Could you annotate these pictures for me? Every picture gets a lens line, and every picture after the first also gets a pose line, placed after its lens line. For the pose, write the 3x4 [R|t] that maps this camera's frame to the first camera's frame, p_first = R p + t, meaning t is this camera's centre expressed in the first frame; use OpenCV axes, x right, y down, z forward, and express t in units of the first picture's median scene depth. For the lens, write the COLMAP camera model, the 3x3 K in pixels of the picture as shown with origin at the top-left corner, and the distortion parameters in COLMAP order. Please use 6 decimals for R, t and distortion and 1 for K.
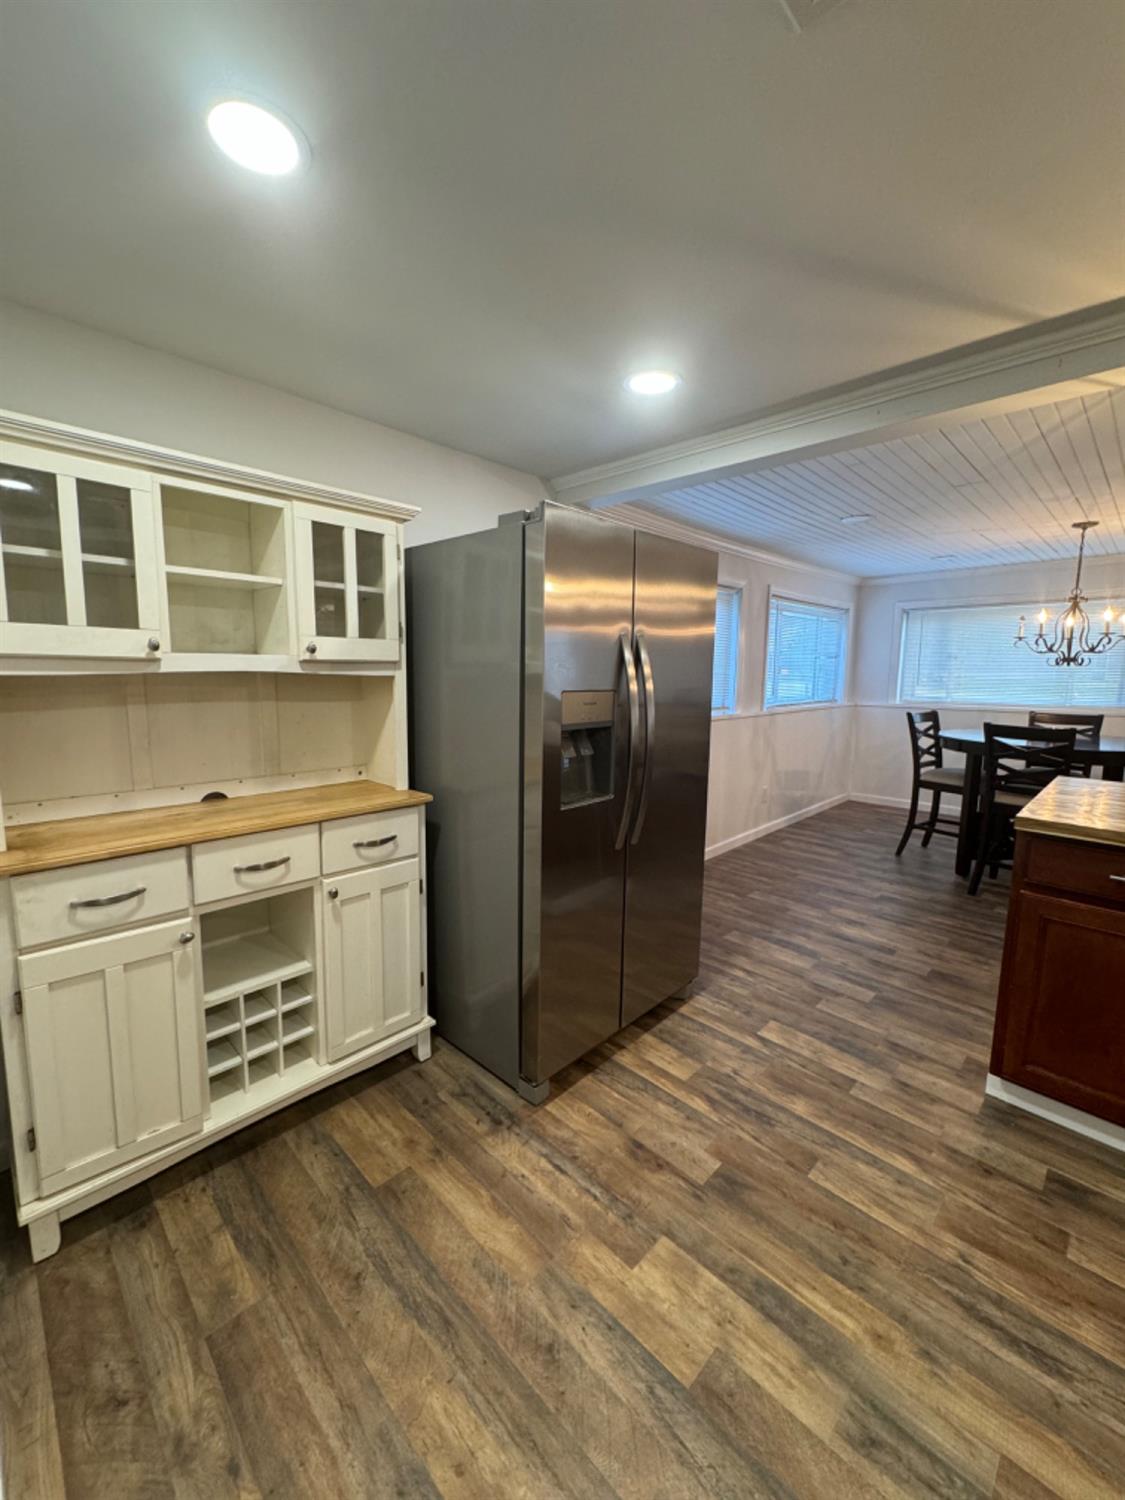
lens RADIAL K [[600.5, 0, 562.3], [0, 600.5, 748.0], [0, 0, 1]] dist [-0.003861, 0.000730]
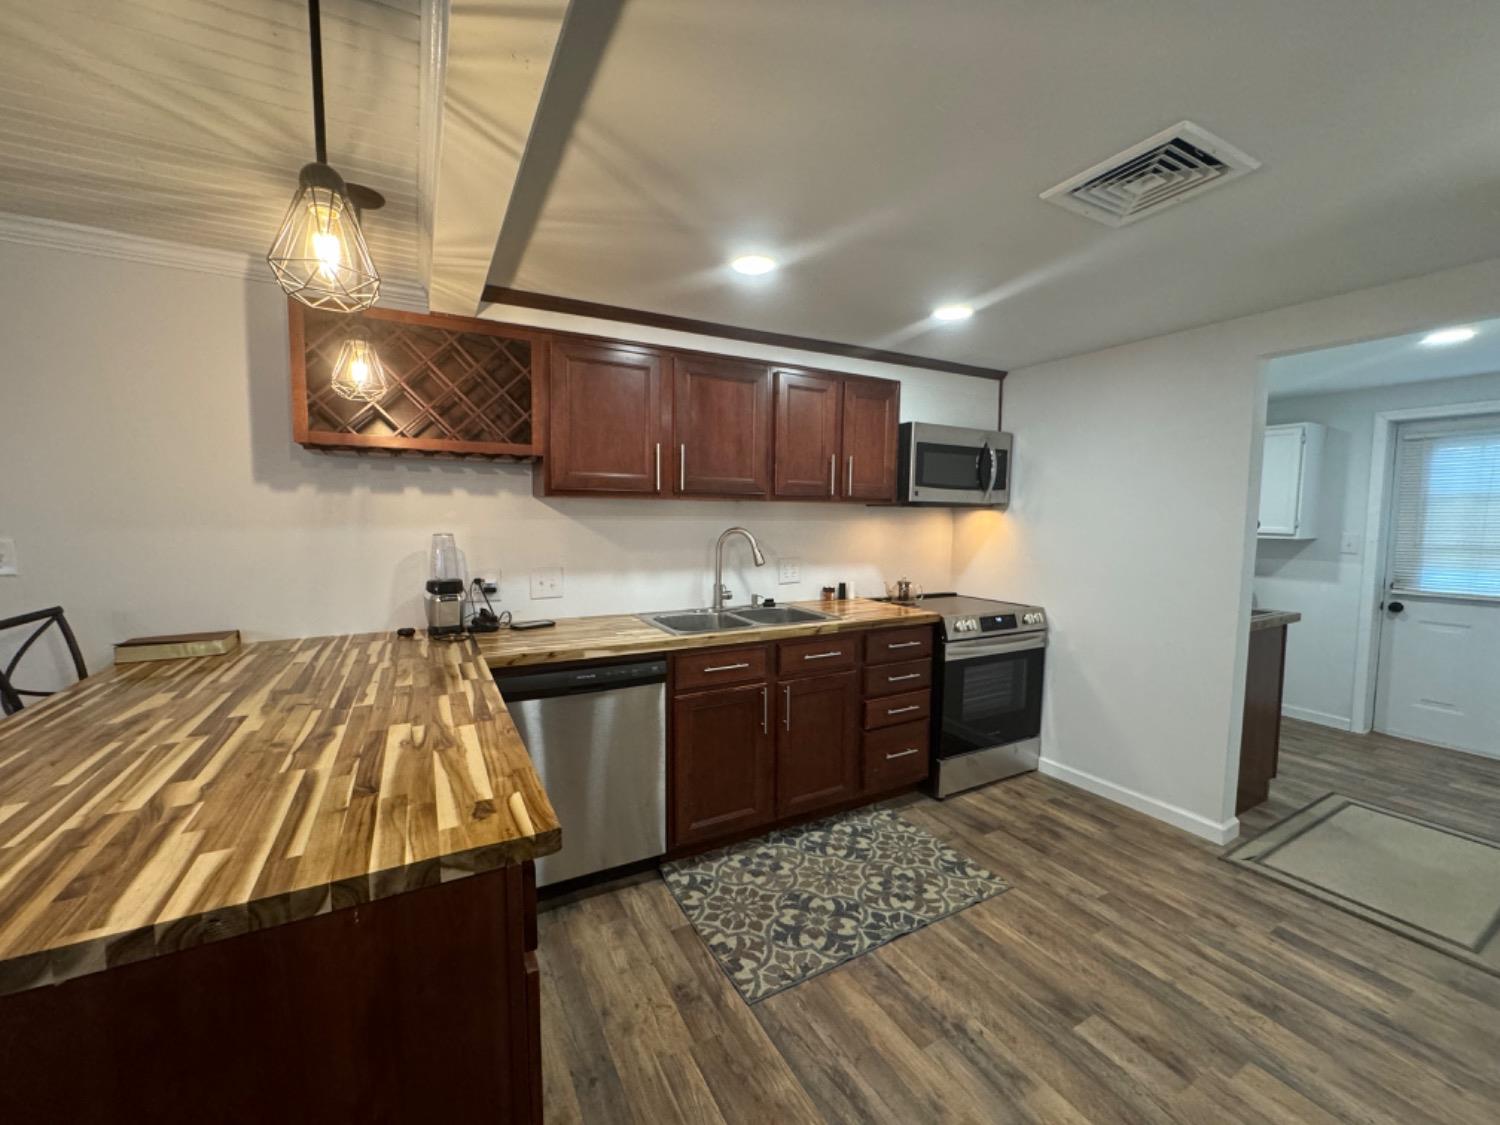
lens RADIAL K [[600.5, 0, 747.9], [0, 600.5, 563.4], [0, 0, 1]] dist [-0.003861, 0.000730]
pose [[-0.959716, -0.036988, 0.278526, 0.410541], [0.022130, 0.978267, 0.206166, -0.180941], [-0.280098, 0.204025, -0.938040, 1.208071]]
